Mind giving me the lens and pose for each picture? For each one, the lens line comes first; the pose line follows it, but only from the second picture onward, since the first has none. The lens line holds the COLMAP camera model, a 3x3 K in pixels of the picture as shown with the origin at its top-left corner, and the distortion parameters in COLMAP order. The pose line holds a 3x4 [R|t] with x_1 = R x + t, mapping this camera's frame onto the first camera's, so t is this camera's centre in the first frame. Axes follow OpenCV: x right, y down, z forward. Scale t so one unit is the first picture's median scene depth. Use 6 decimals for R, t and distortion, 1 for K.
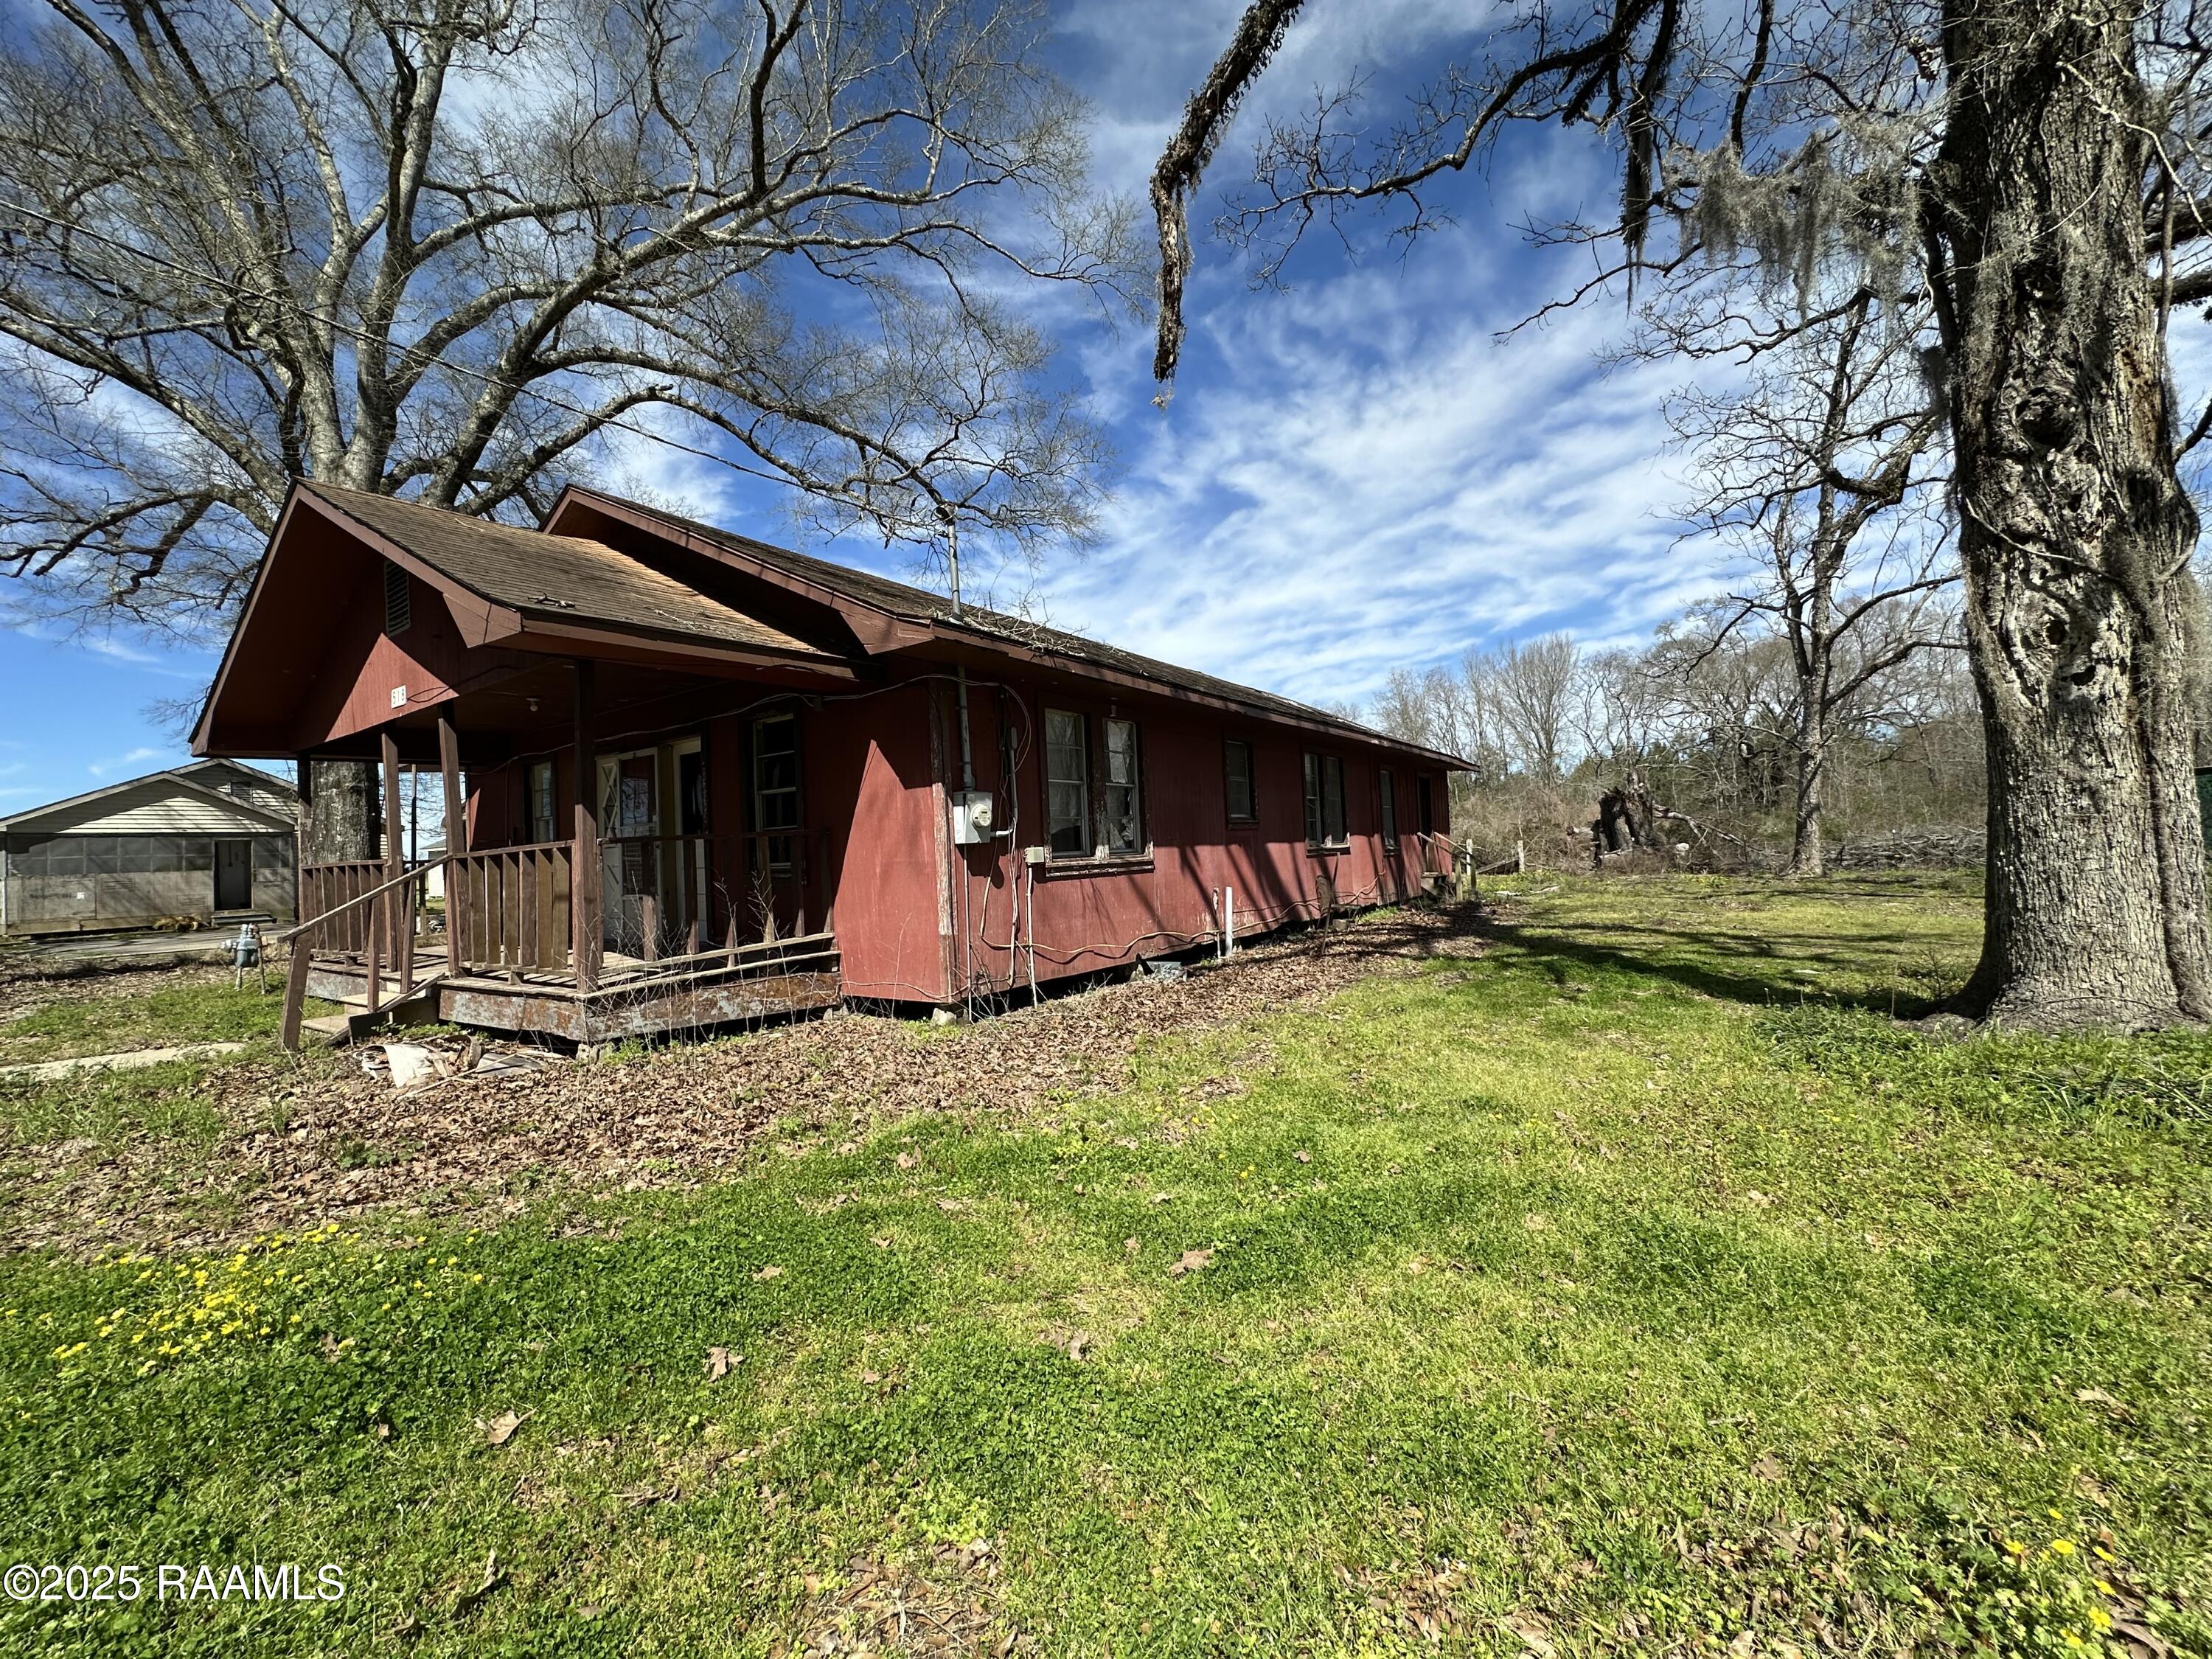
lens RADIAL K [[882.9, 0, 1102.4], [0, 882.9, 826.4], [0, 0, 1]] dist [0.004547, 0.000294]
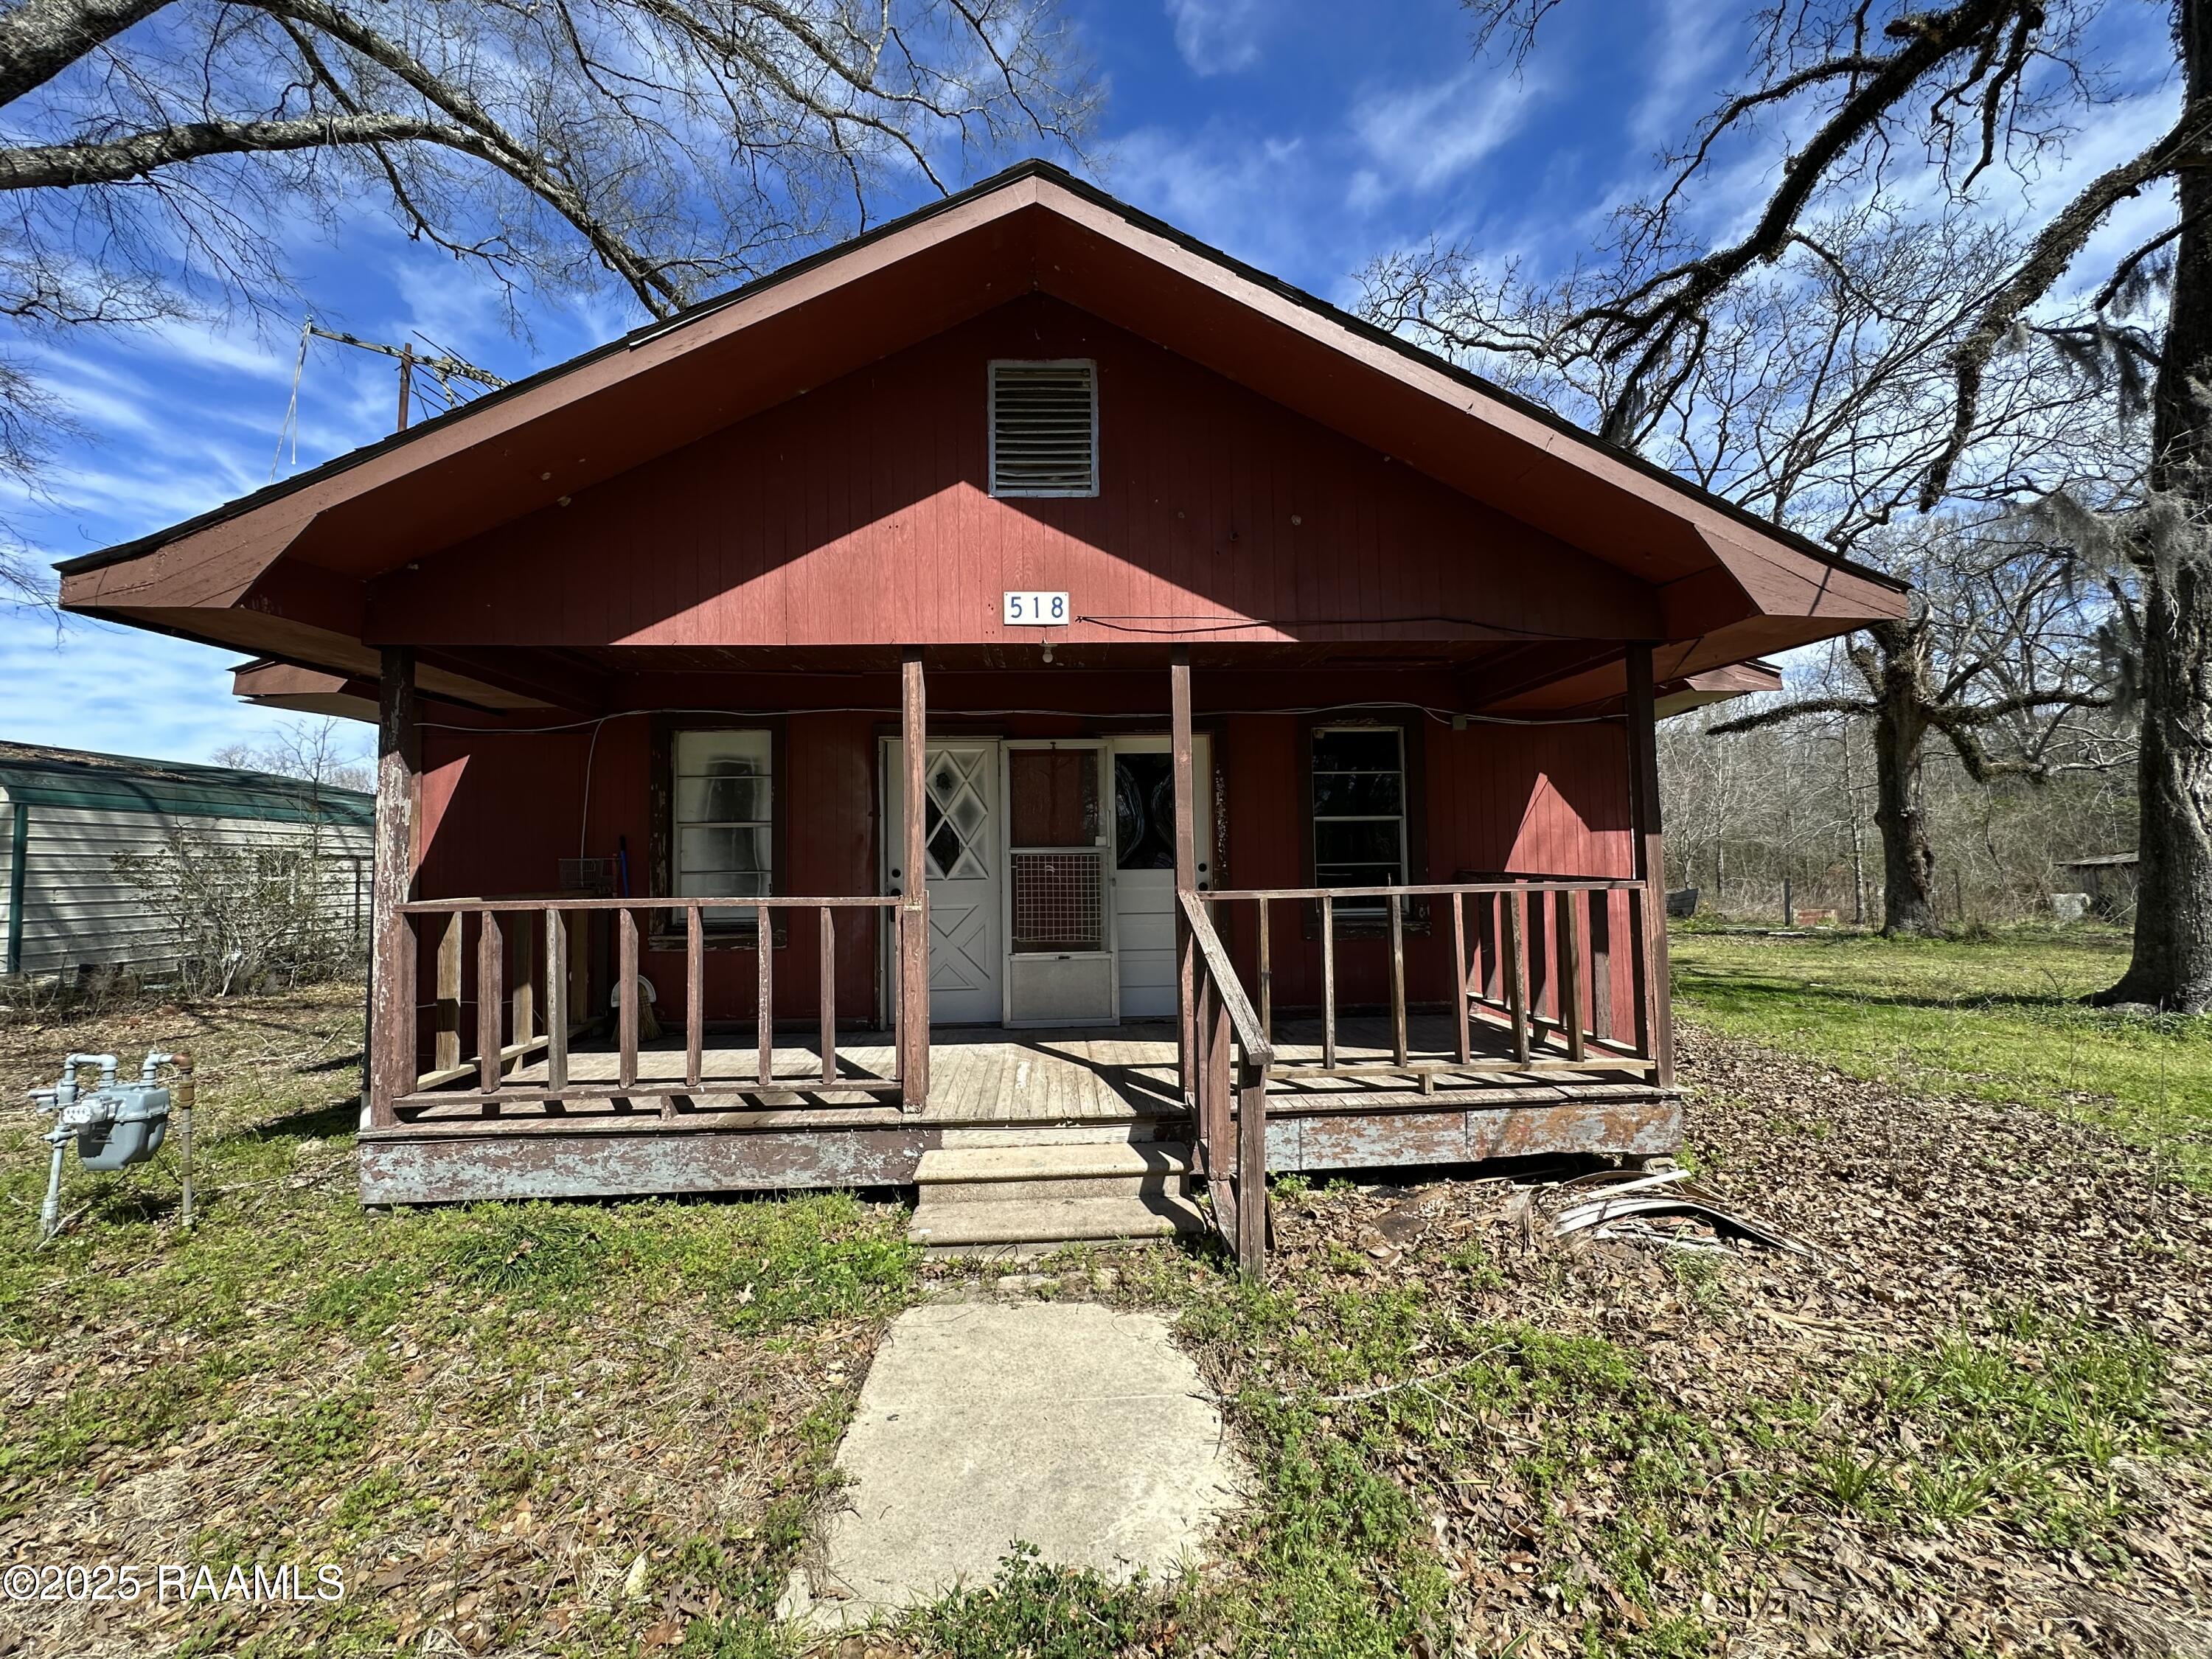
lens RADIAL K [[882.9, 0, 1105.2], [0, 882.9, 833.0], [0, 0, 1]] dist [0.004547, 0.000294]
pose [[0.785341, 0.057917, 0.616348, -1.199054], [-0.035093, 0.998178, -0.049083, 0.023477], [-0.618067, 0.016917, 0.785943, 0.586103]]
